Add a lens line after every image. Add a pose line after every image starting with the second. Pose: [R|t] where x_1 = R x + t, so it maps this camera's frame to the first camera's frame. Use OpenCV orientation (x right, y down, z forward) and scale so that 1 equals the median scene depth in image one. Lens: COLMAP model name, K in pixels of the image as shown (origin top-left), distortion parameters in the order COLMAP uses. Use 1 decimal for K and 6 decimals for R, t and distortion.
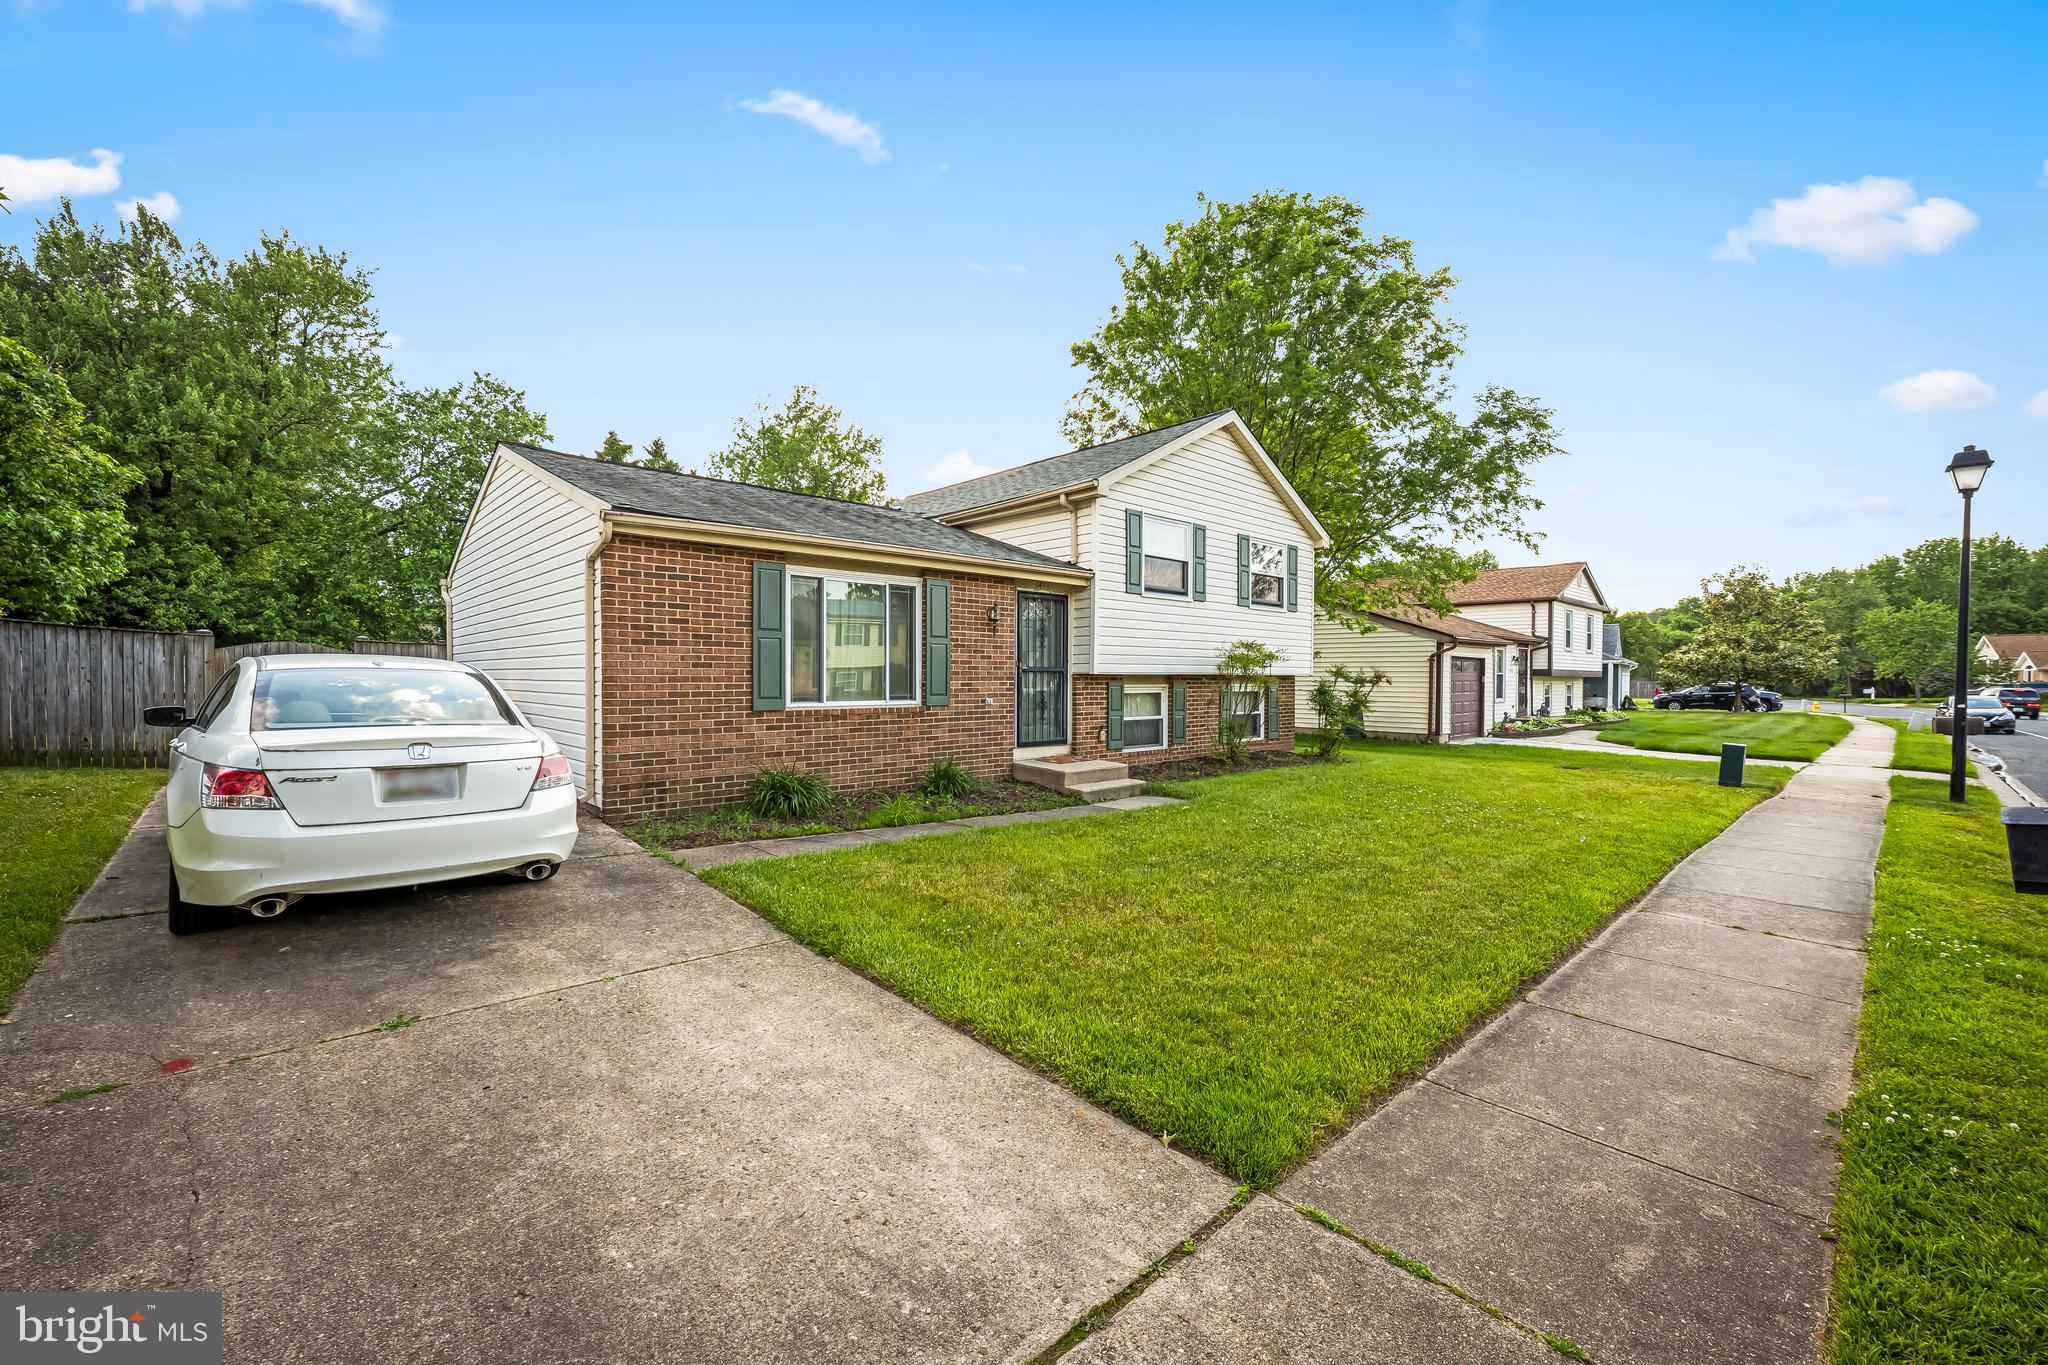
lens RADIAL K [[822.3, 0, 994.4], [0, 822.3, 684.7], [0, 0, 1]] dist [-0.007627, -0.000050]
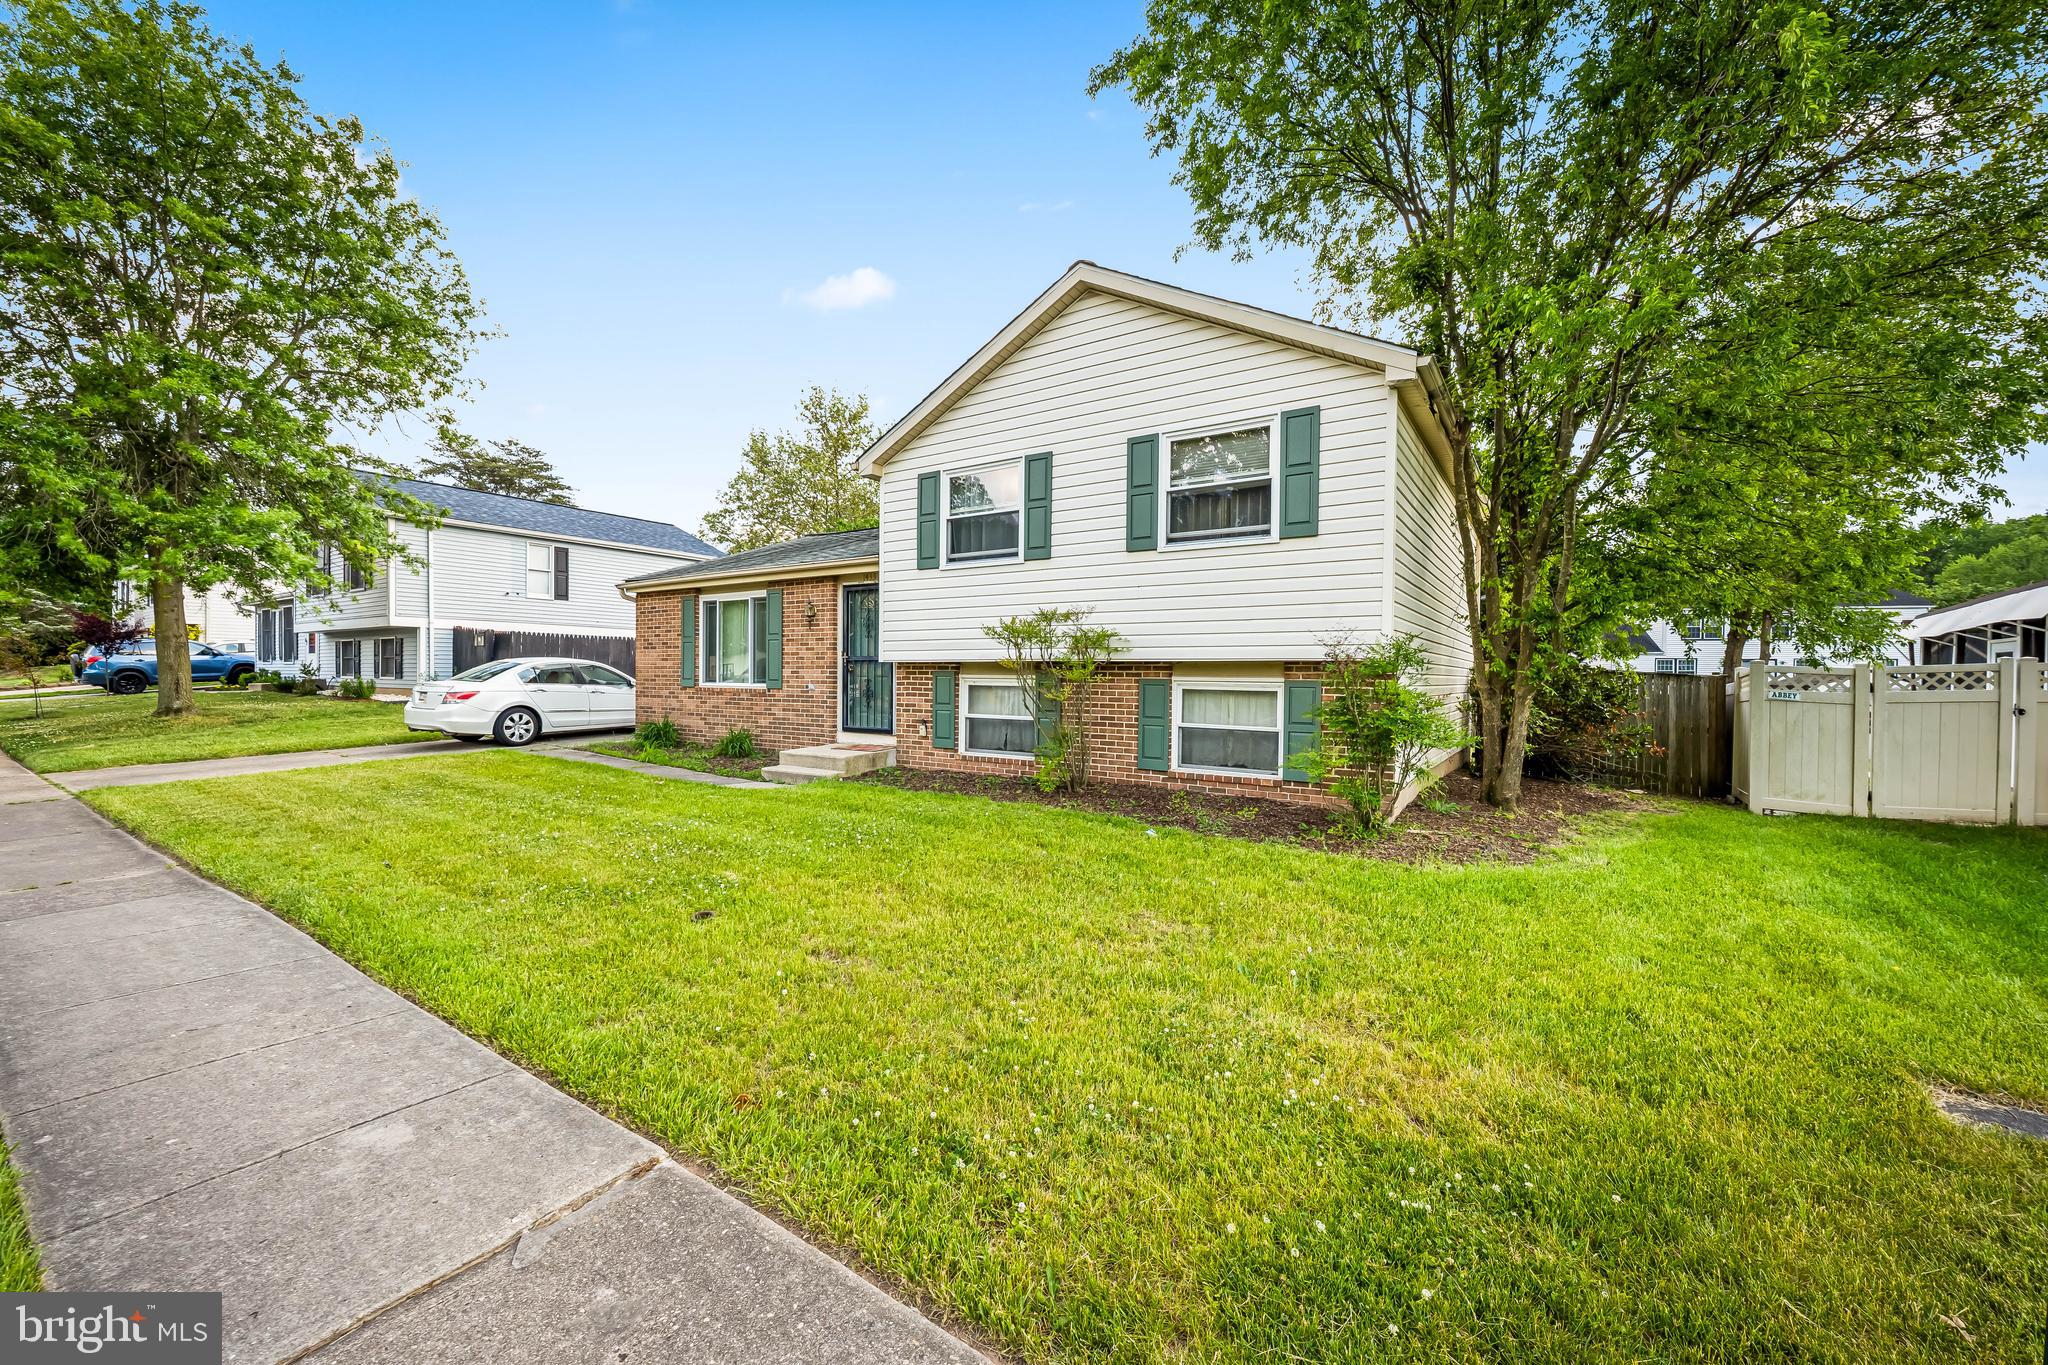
lens RADIAL K [[822.3, 0, 1009.8], [0, 822.3, 689.9], [0, 0, 1]] dist [-0.007627, -0.000050]
pose [[0.231814, 0.012380, -0.972681, 1.119836], [-0.020535, 0.999758, 0.007830, 0.008929], [0.972543, 0.018159, 0.232013, 0.957178]]
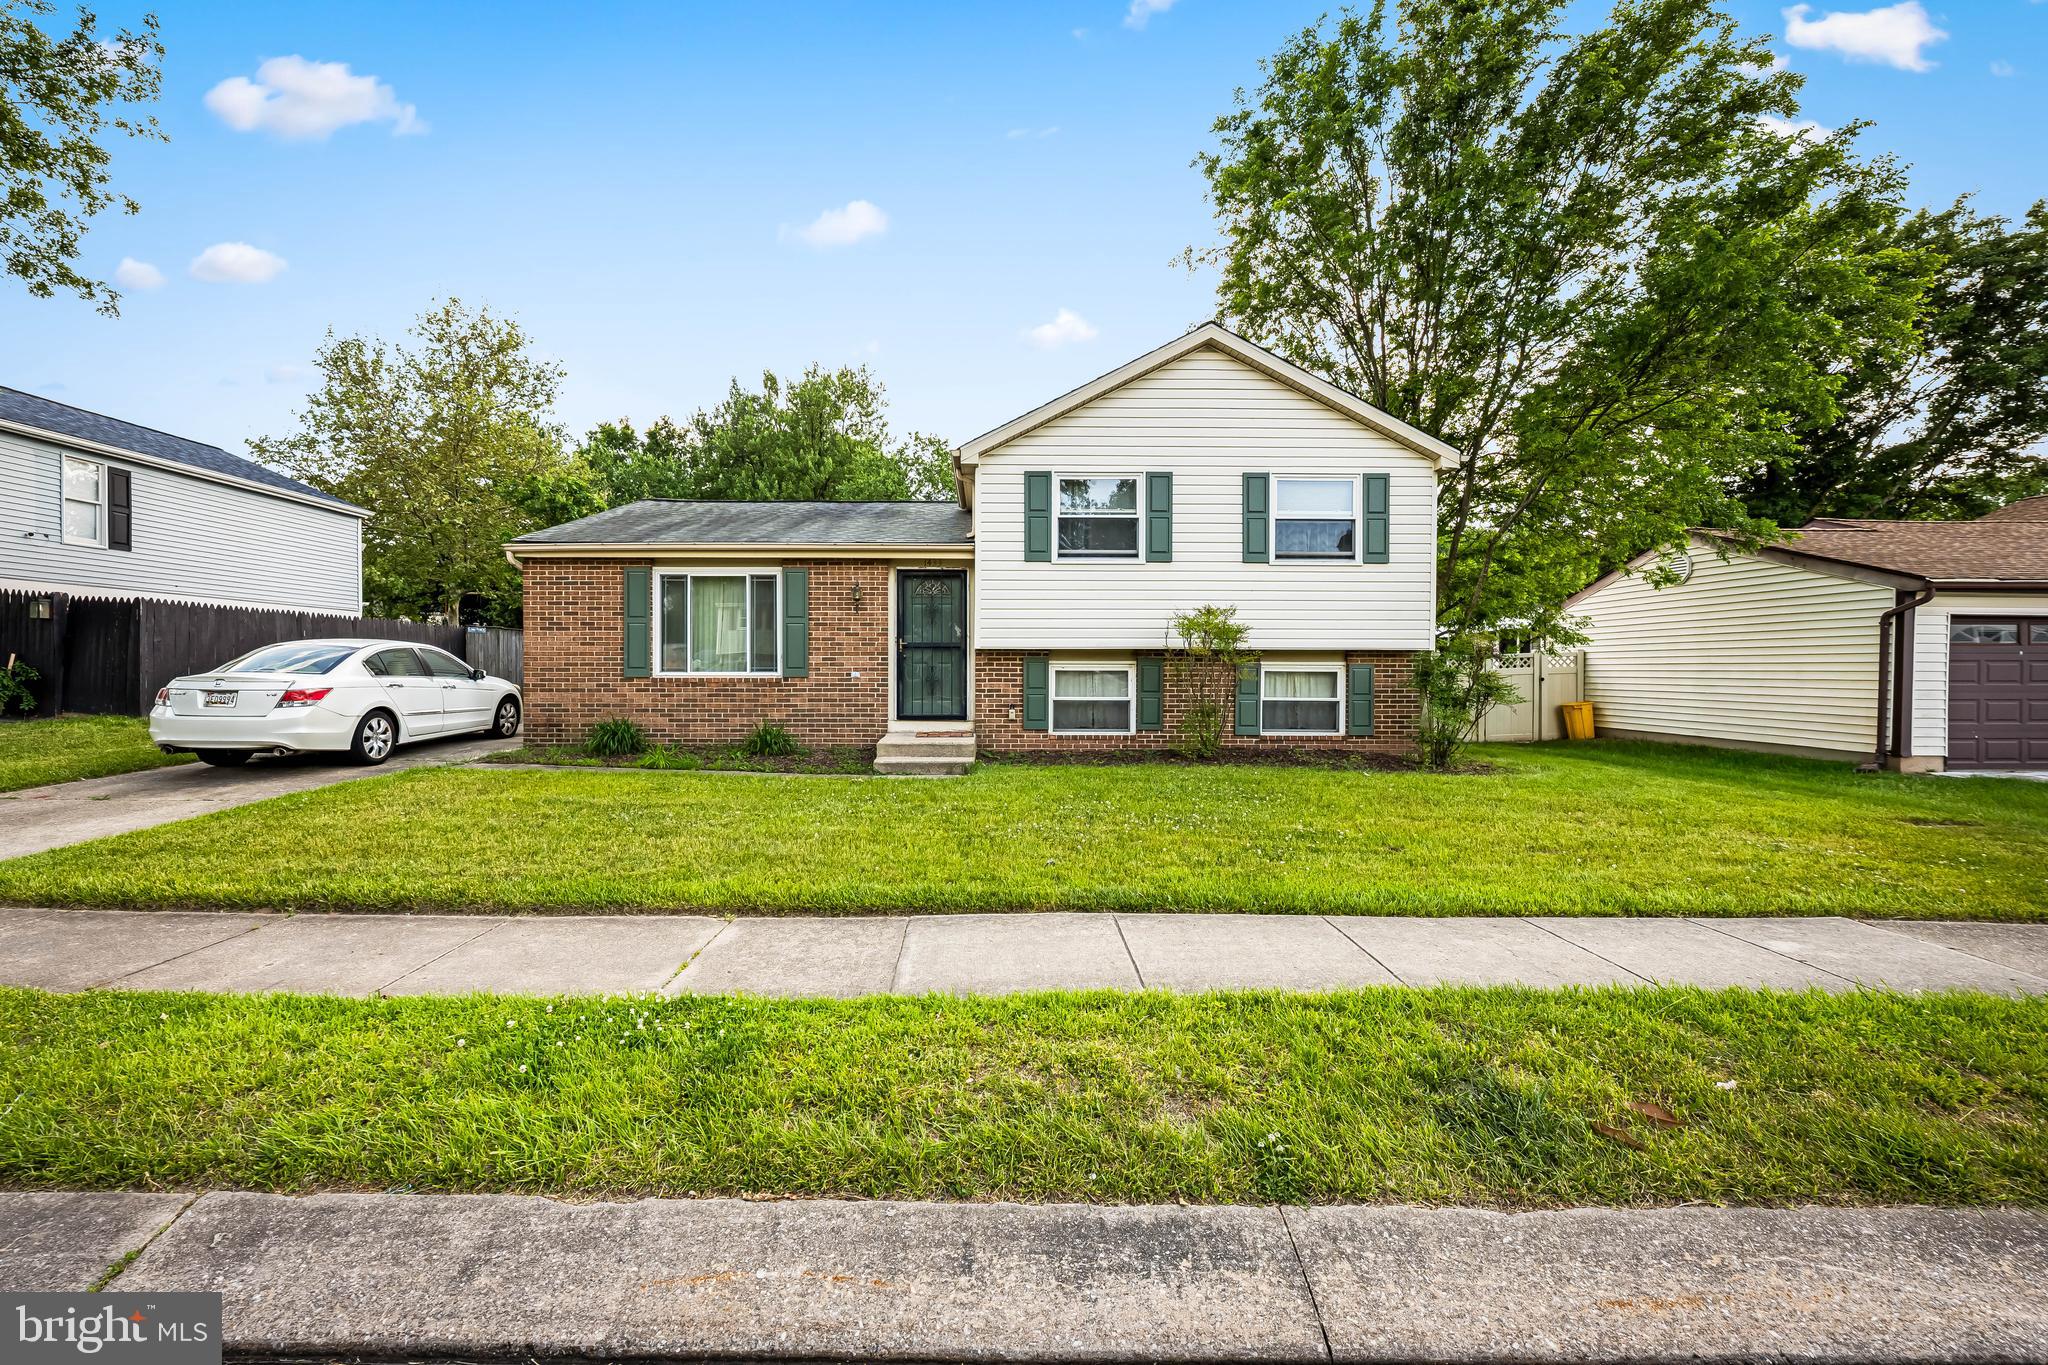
lens RADIAL K [[822.3, 0, 1029.3], [0, 822.3, 679.2], [0, 0, 1]] dist [-0.007627, -0.000050]
pose [[0.744026, 0.007519, -0.668108, 0.846896], [-0.006833, 0.999970, 0.003645, 0.019521], [0.668115, 0.001853, 0.744055, 0.331113]]
